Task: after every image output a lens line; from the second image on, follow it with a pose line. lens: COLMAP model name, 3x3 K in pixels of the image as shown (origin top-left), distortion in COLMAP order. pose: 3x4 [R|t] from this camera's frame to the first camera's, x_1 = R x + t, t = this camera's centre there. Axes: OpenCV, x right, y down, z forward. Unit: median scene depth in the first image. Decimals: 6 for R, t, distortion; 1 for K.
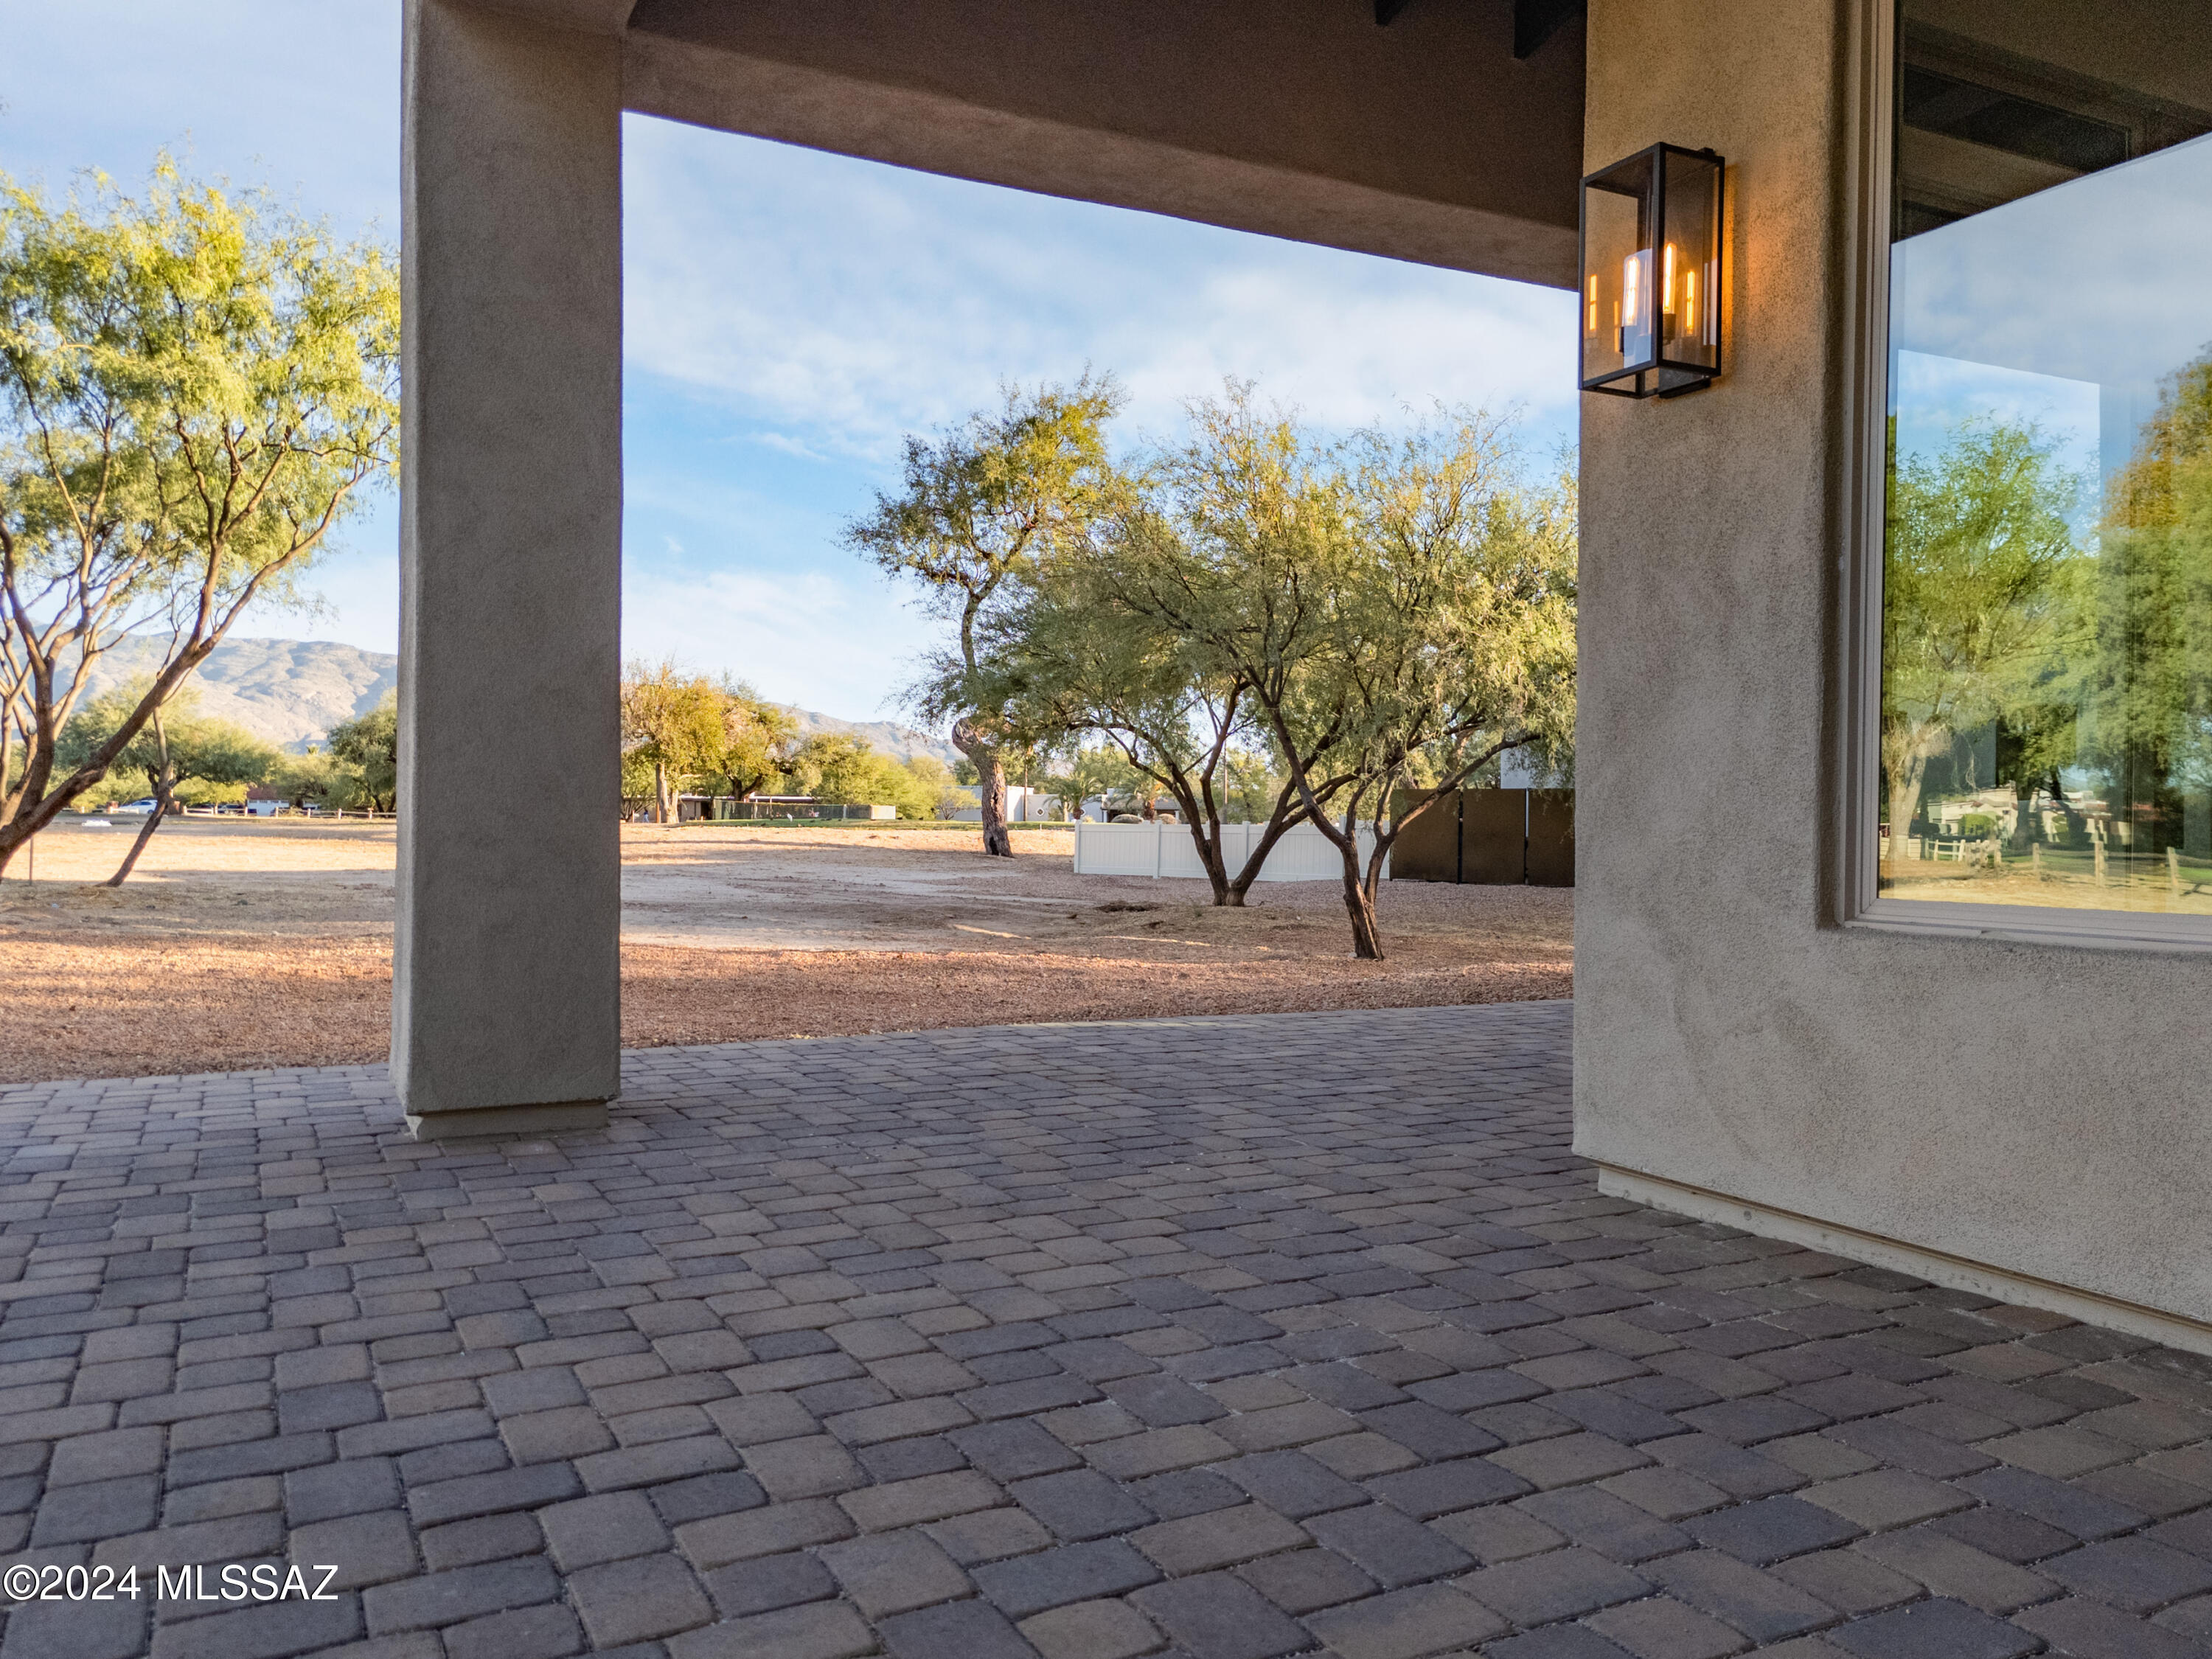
lens RADIAL K [[1606.0, 0, 1106.0], [0, 1606.0, 829.5], [0, 0, 1]] dist [0.115624, -0.003493]
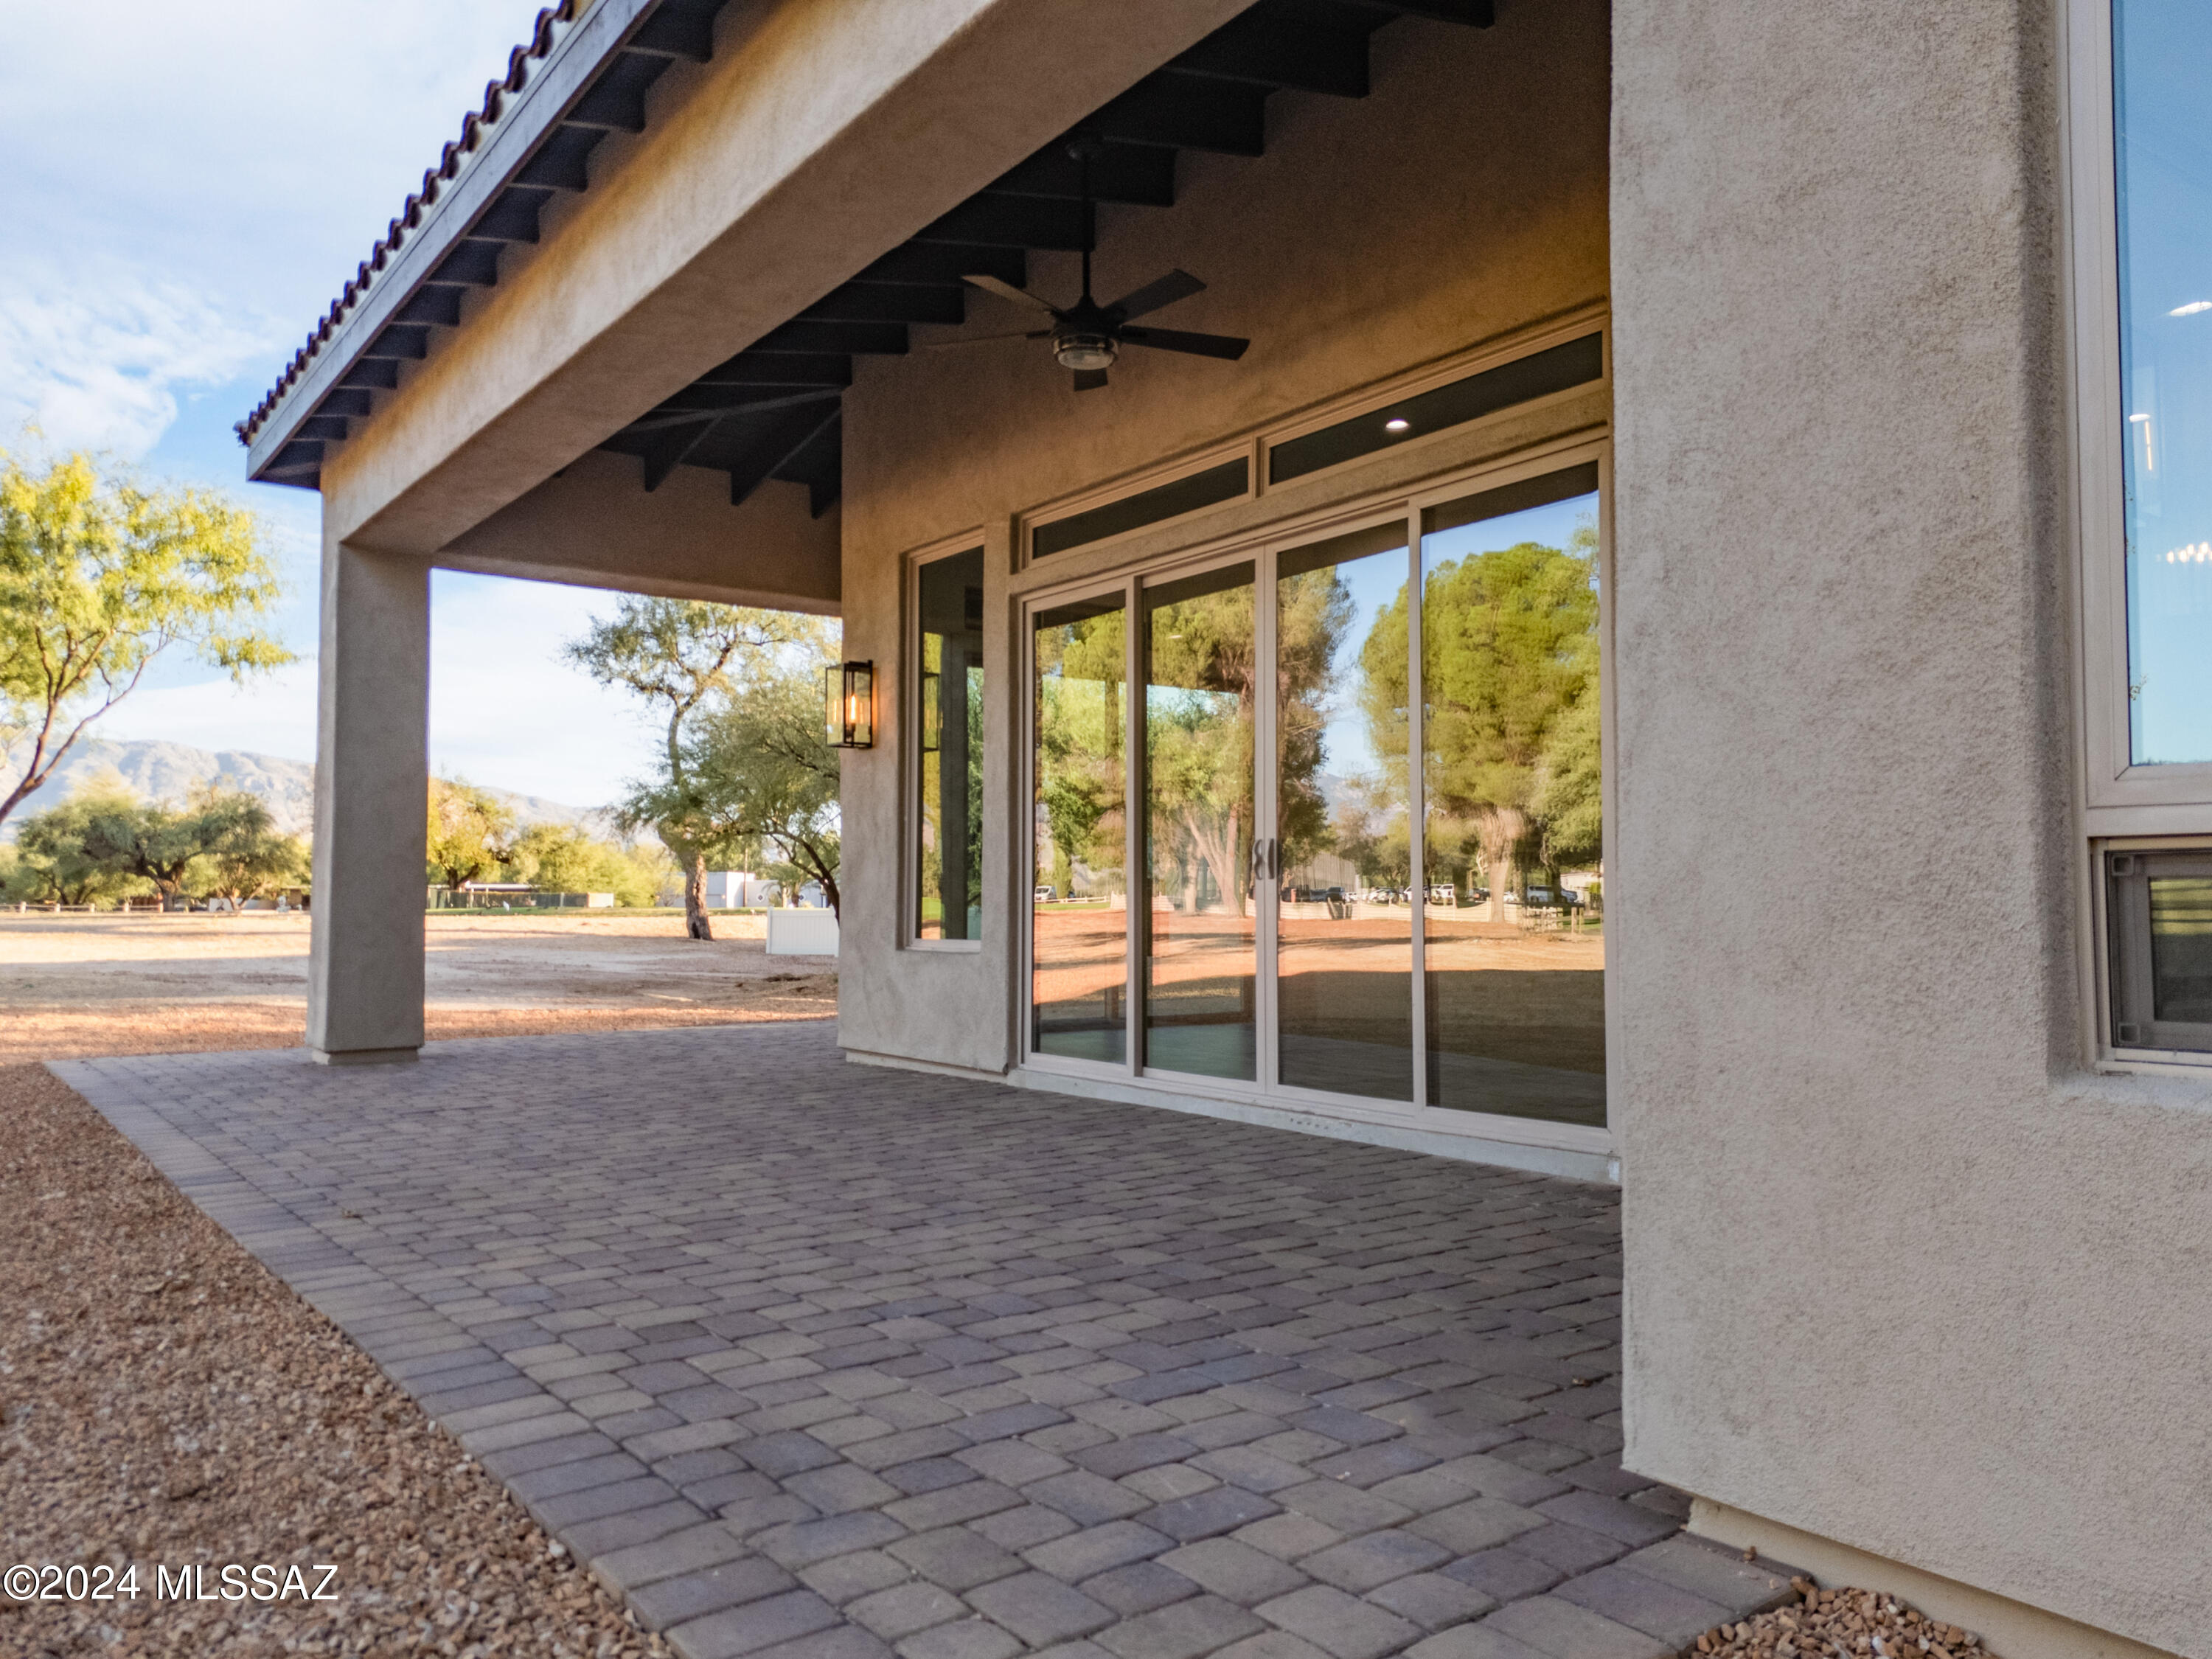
lens RADIAL K [[1555.5, 0, 1106.0], [0, 1555.5, 829.5], [0, 0, 1]] dist [-0.059208, 0.088228]
pose [[0.984417, -0.002649, 0.175831, 0.019503], [0.012067, 0.998547, -0.052516, -0.000130], [-0.175436, 0.053820, 0.983019, -0.099797]]
